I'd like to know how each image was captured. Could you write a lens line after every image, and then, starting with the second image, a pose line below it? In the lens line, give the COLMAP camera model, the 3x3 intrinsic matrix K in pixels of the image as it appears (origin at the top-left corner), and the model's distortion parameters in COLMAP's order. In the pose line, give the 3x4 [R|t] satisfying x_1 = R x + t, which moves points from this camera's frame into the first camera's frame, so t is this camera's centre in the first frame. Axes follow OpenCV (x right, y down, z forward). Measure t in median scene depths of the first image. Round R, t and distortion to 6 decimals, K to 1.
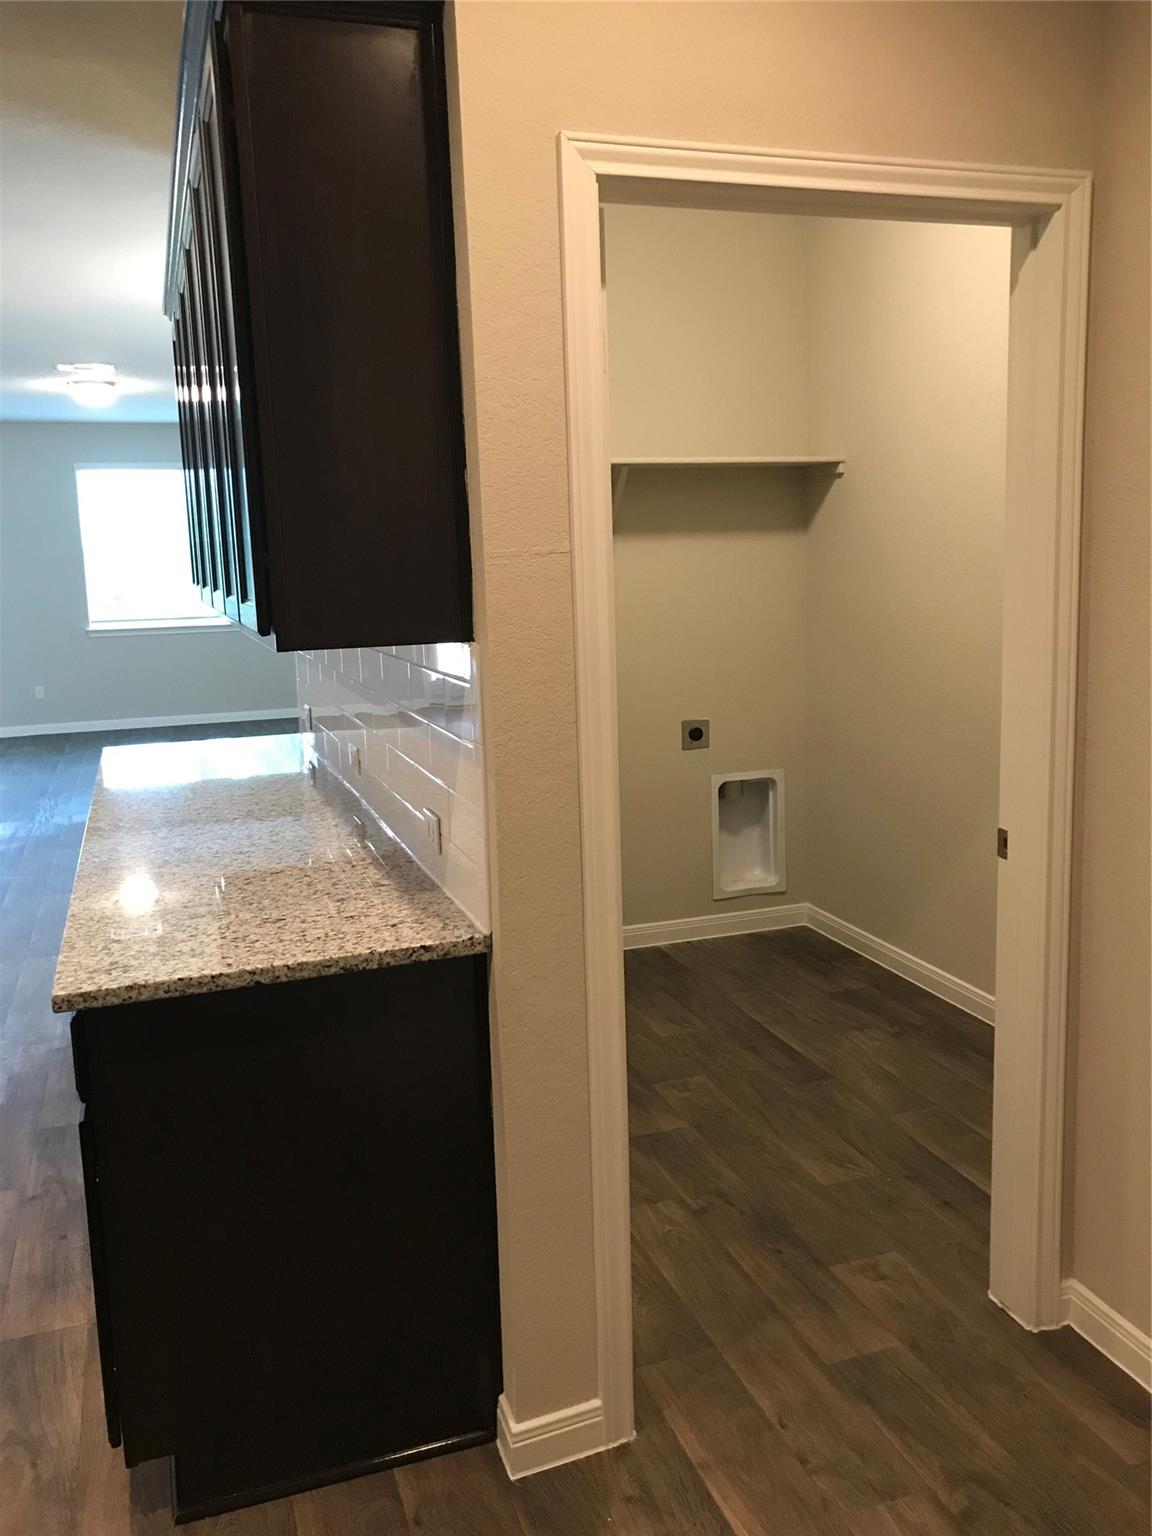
lens RADIAL K [[1261.2, 0, 593.5], [0, 1261.2, 742.5], [0, 0, 1]] dist [0.011020, -0.000056]
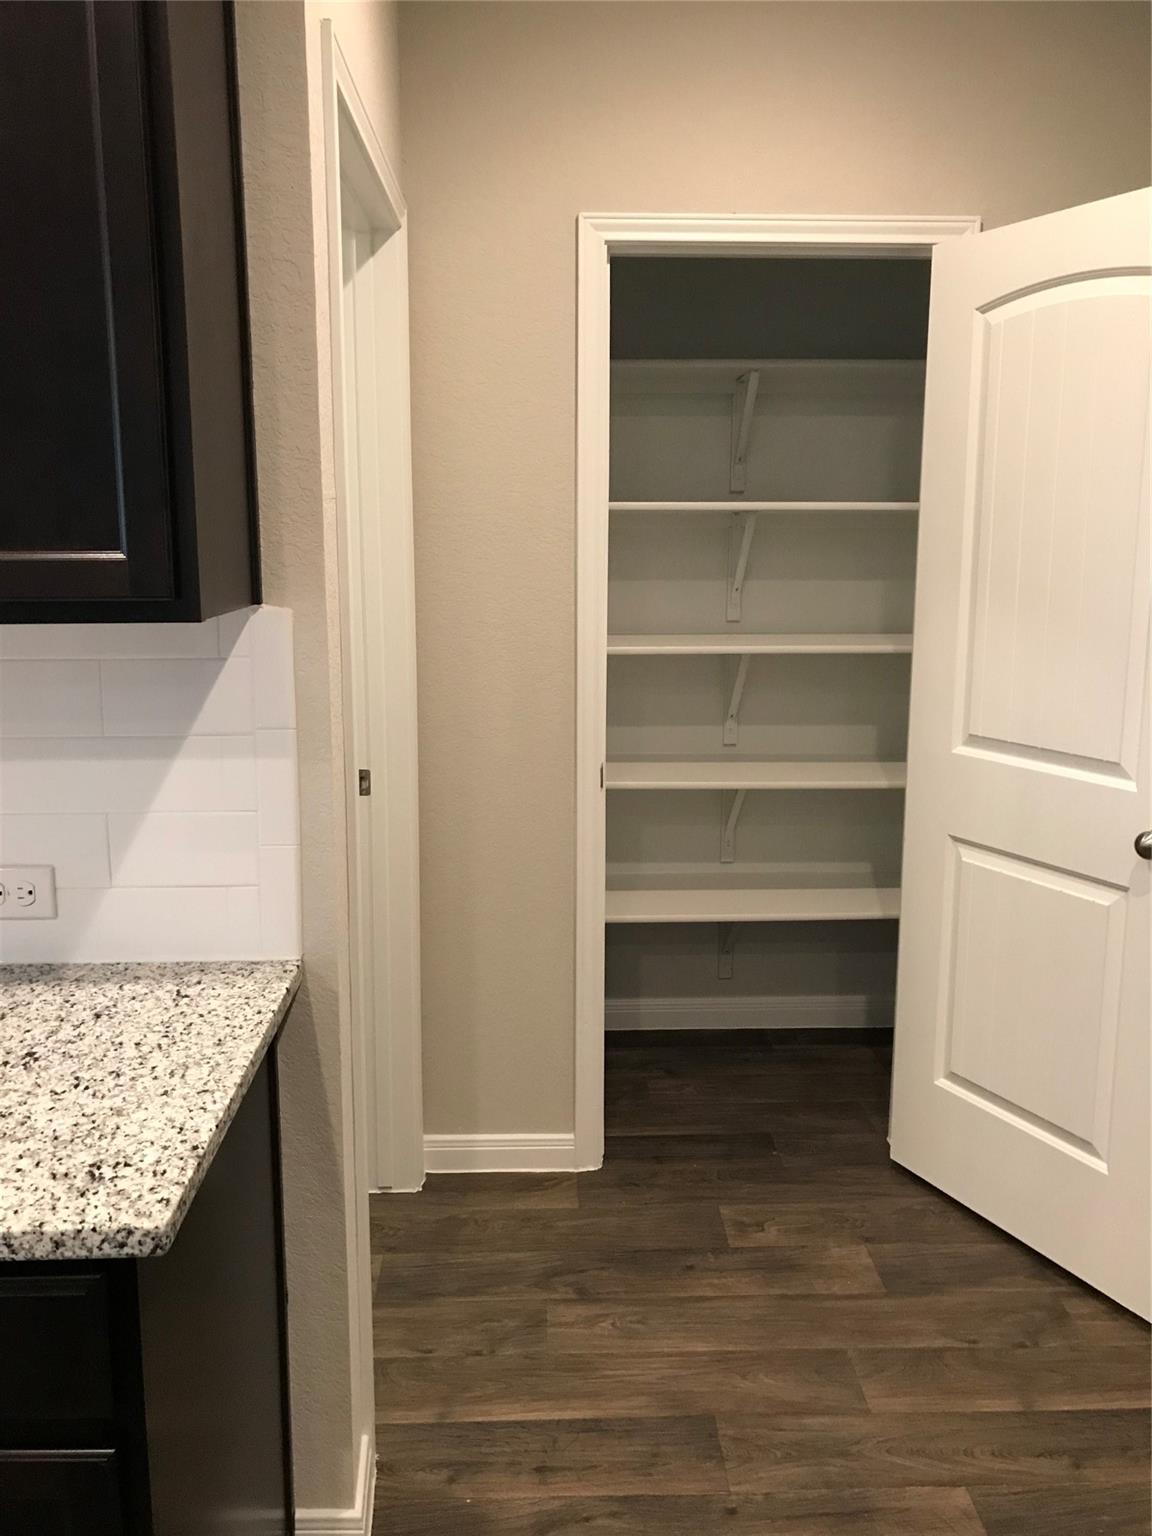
lens RADIAL K [[1261.2, 0, 593.5], [0, 1261.2, 742.5], [0, 0, 1]] dist [0.011020, -0.000056]
pose [[0.287665, -0.131156, 0.948708, -0.784973], [0.131487, 0.986607, 0.096526, -0.042317], [-0.948662, 0.096976, 0.301058, 0.540830]]
